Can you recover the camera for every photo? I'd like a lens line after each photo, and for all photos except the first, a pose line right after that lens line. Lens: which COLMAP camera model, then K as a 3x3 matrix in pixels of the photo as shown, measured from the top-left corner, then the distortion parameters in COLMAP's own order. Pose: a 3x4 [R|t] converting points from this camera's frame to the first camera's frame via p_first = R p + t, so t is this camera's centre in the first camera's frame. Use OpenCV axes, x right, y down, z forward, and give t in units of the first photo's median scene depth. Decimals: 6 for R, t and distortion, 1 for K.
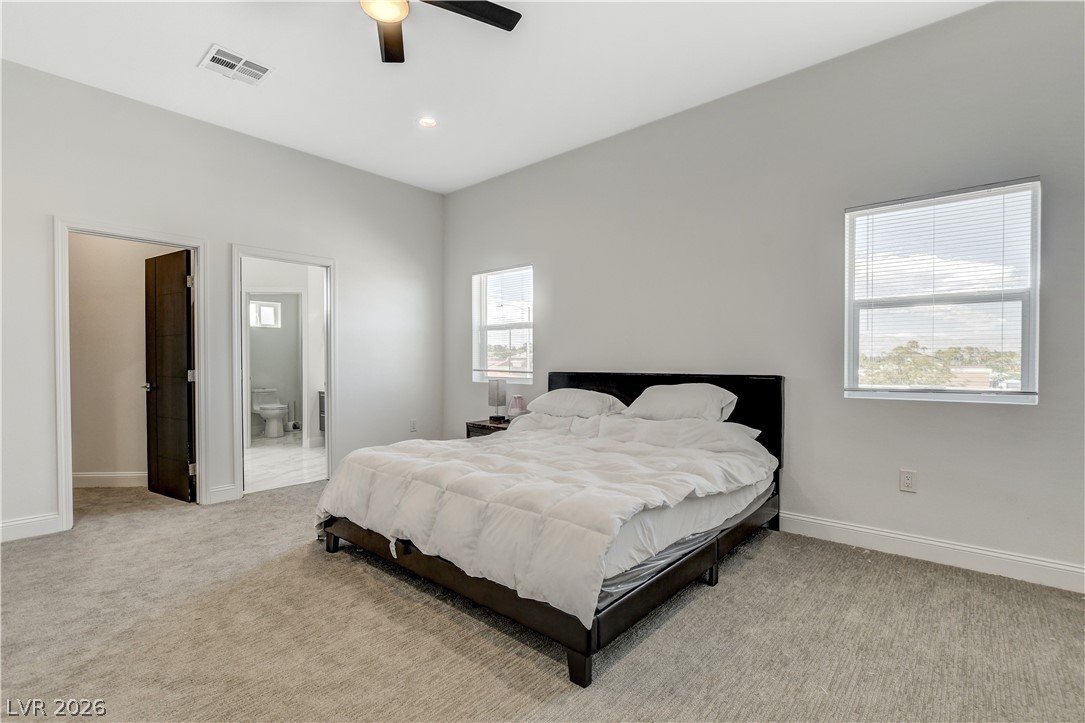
lens RADIAL K [[493.3, 0, 541.9], [0, 493.3, 361.4], [0, 0, 1]] dist [-0.021508, 0.003550]
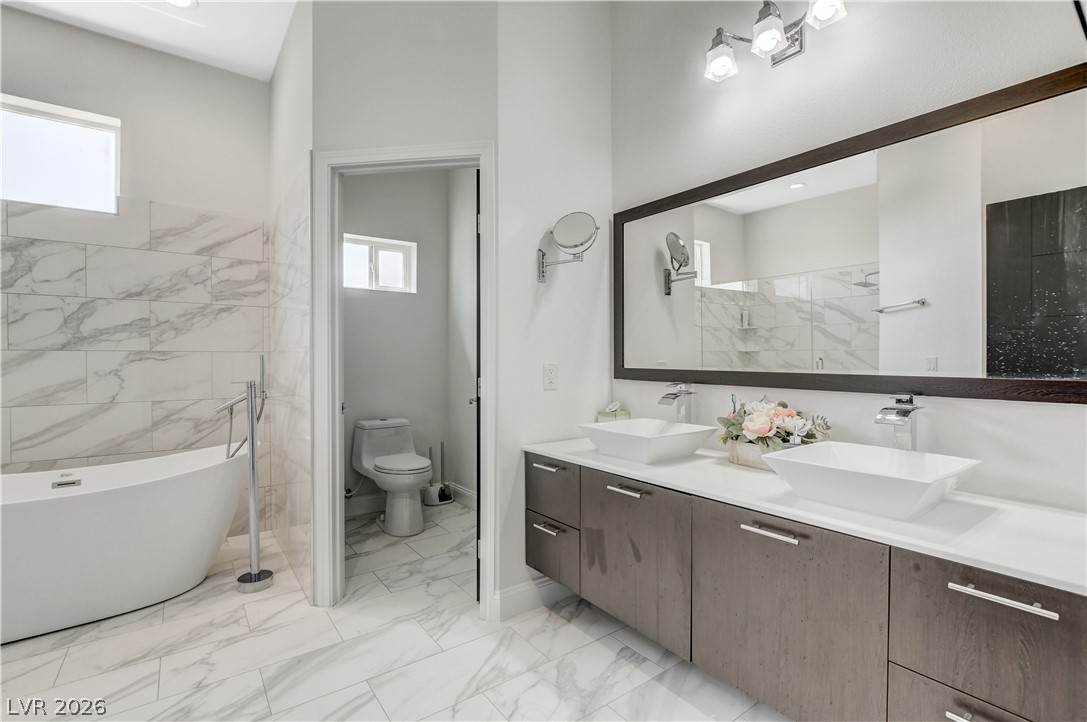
lens RADIAL K [[494.2, 0, 547.4], [0, 494.2, 366.3], [0, 0, 1]] dist [-0.021508, 0.003550]
pose [[0.976564, 0.003987, -0.215190, -0.304412], [-0.002332, 0.999966, 0.007945, 0.000127], [0.215214, -0.007257, 0.976540, 0.557924]]
